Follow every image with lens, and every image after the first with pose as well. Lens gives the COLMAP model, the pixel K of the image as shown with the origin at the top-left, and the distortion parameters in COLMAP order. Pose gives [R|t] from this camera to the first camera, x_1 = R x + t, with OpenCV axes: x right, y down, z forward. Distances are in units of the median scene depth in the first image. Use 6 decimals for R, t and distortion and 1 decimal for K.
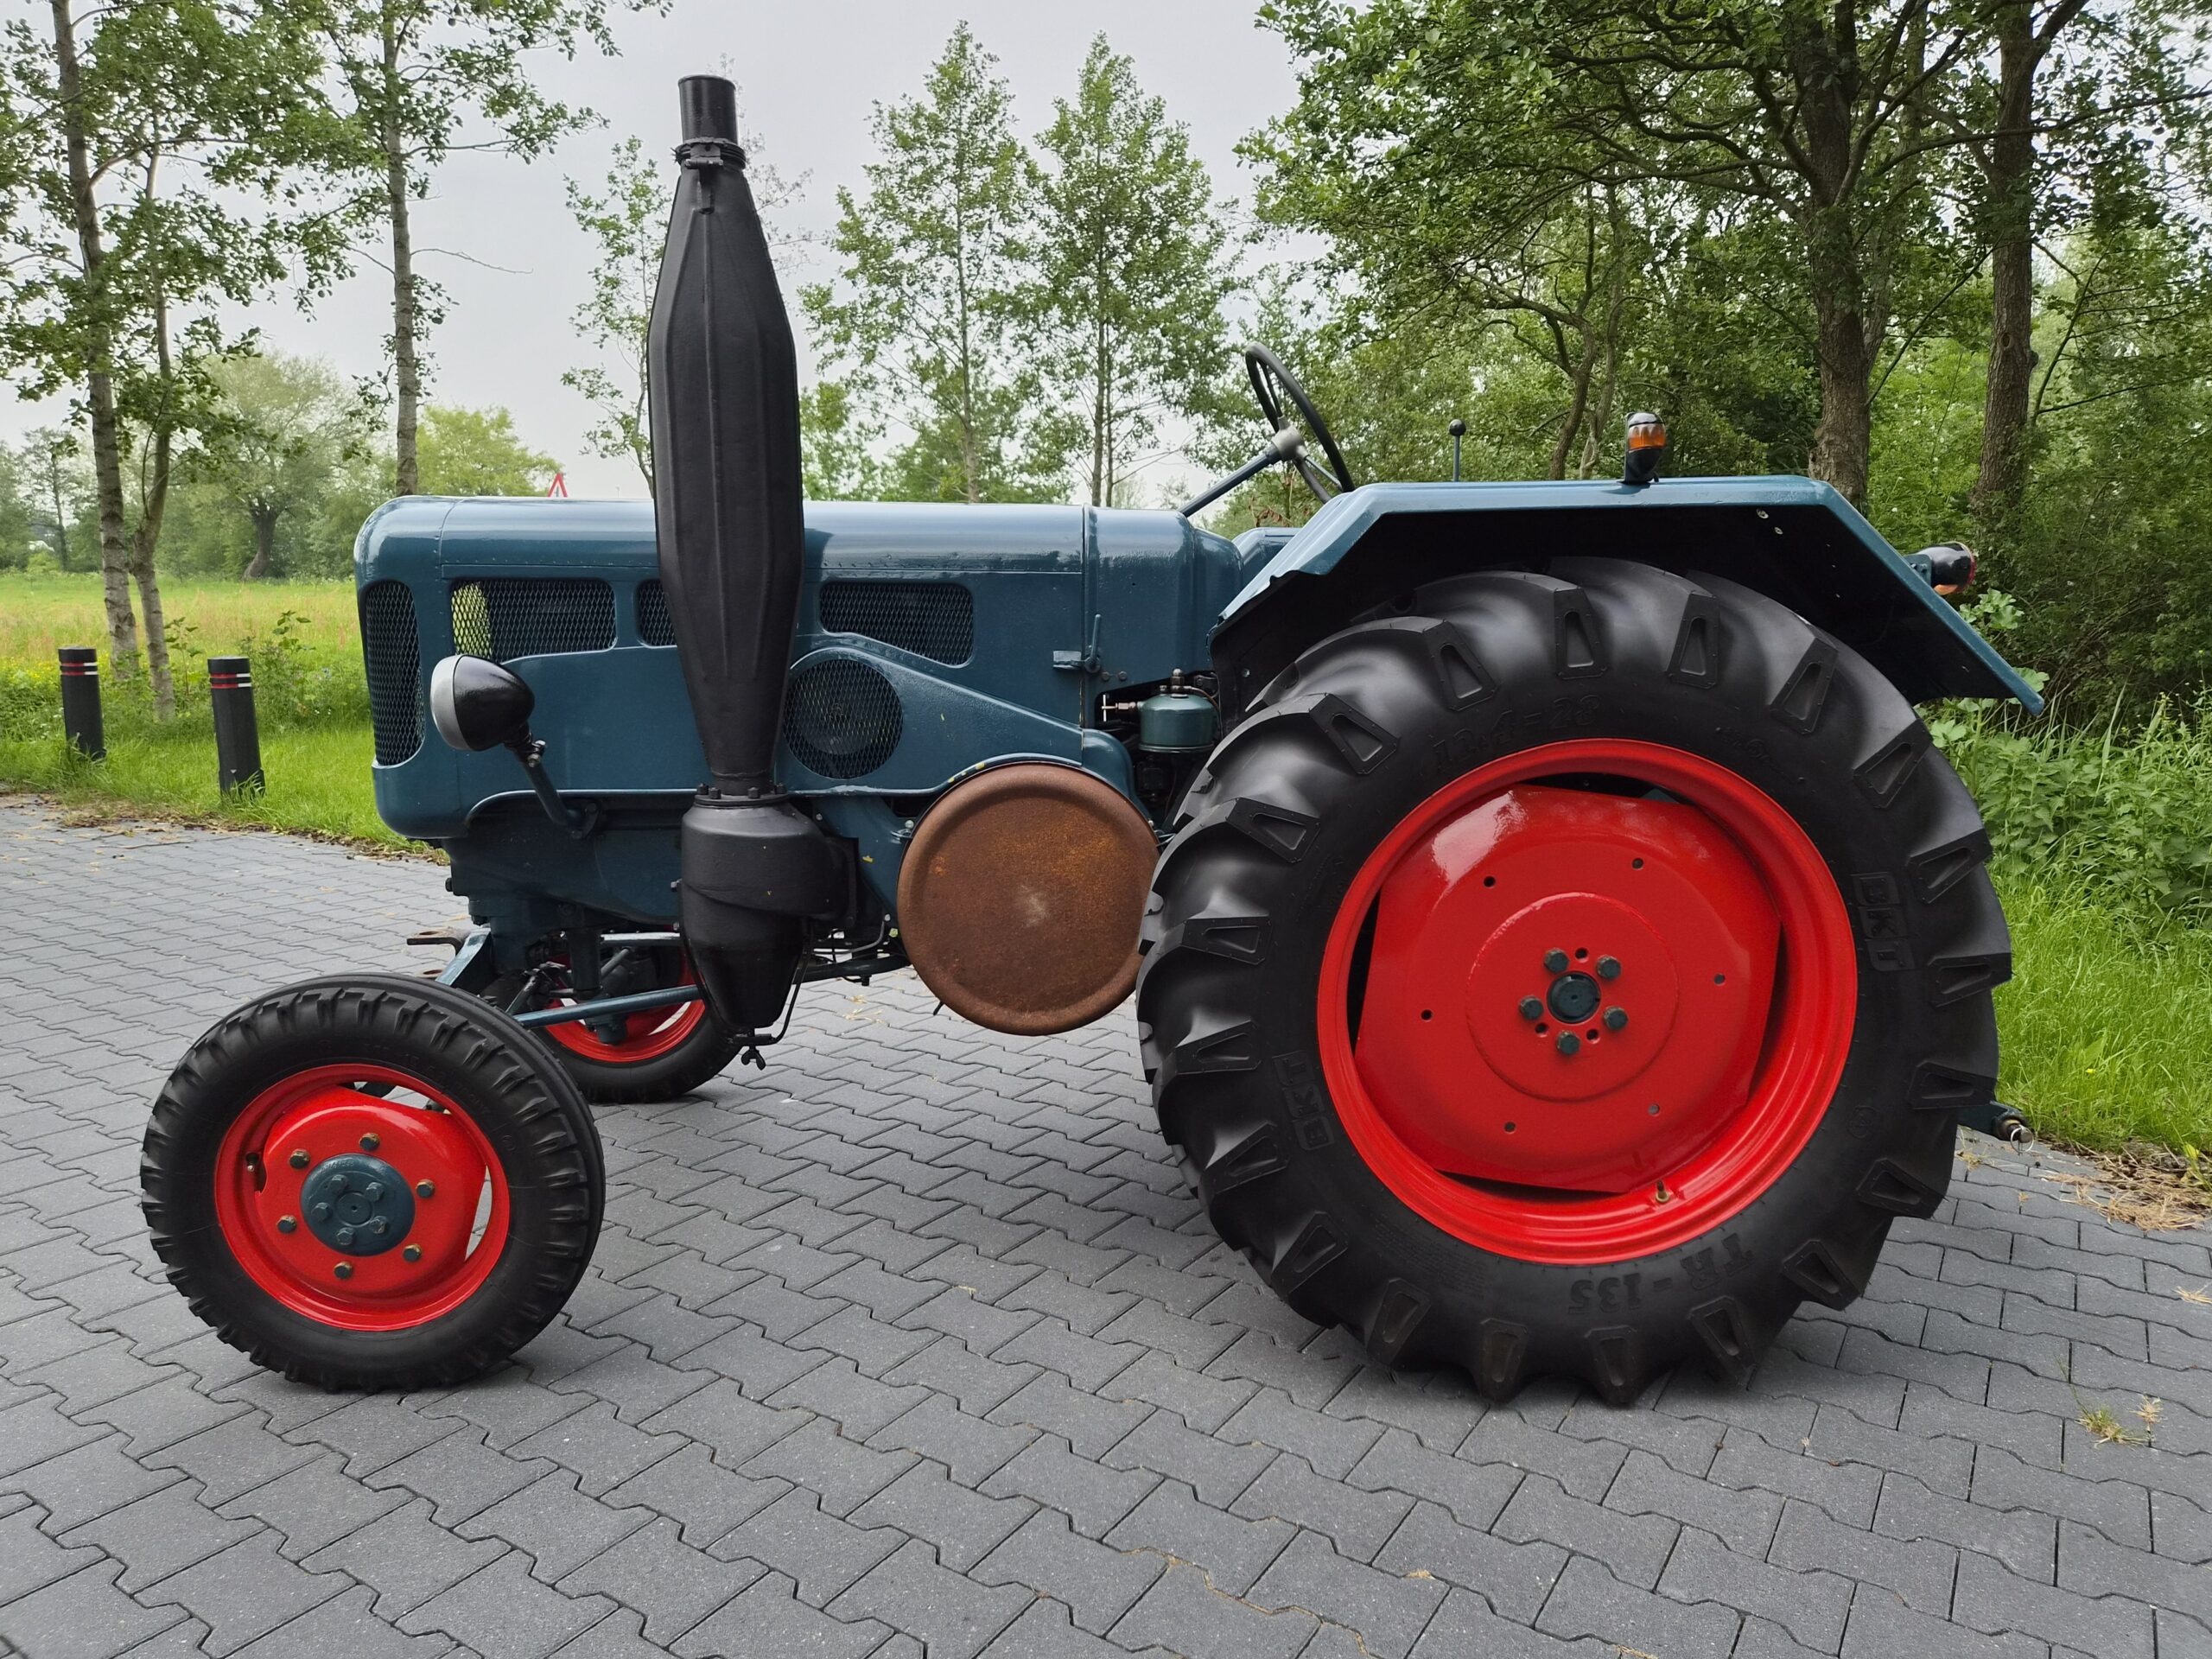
lens RADIAL K [[1483.5, 0, 1109.5], [0, 1483.5, 822.3], [0, 0, 1]] dist [0.077929, -0.065541]
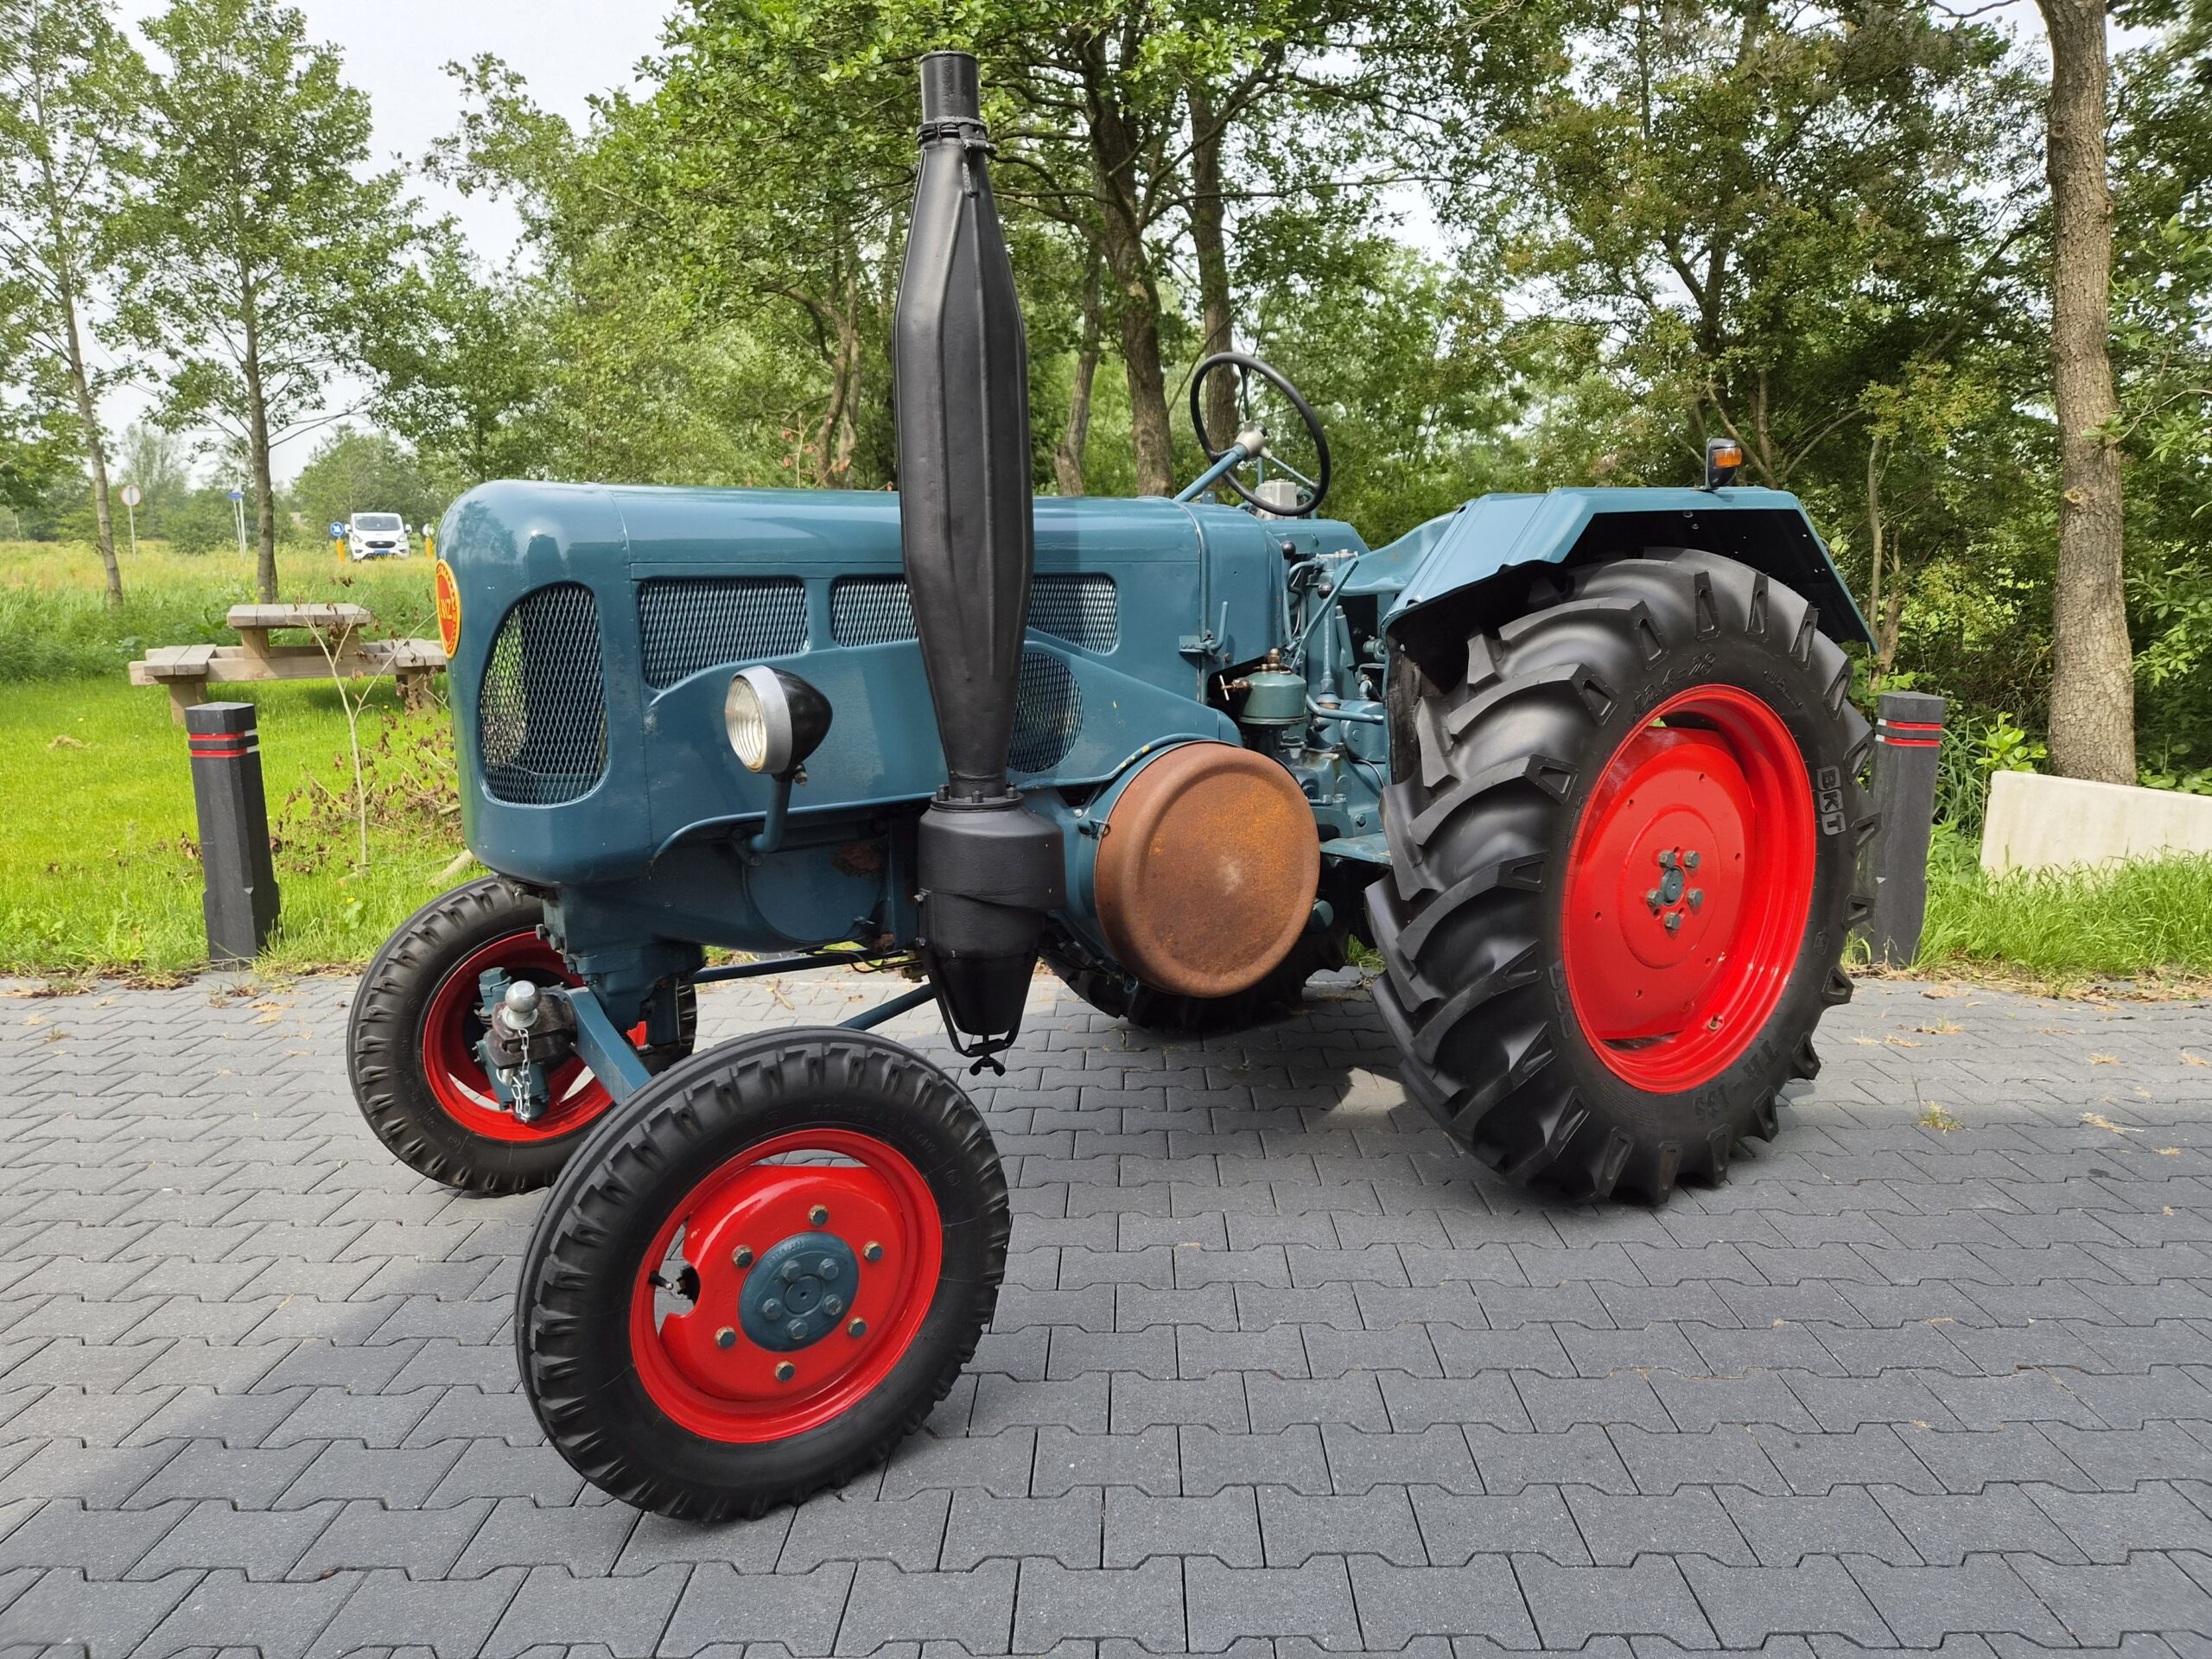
lens RADIAL K [[1483.5, 0, 1109.5], [0, 1483.5, 822.3], [0, 0, 1]] dist [0.077929, -0.065541]
pose [[0.842204, -0.103792, 0.529074, -0.104373], [0.096305, 0.994474, 0.041790, -0.005219], [-0.530488, 0.015757, 0.847546, 0.020400]]
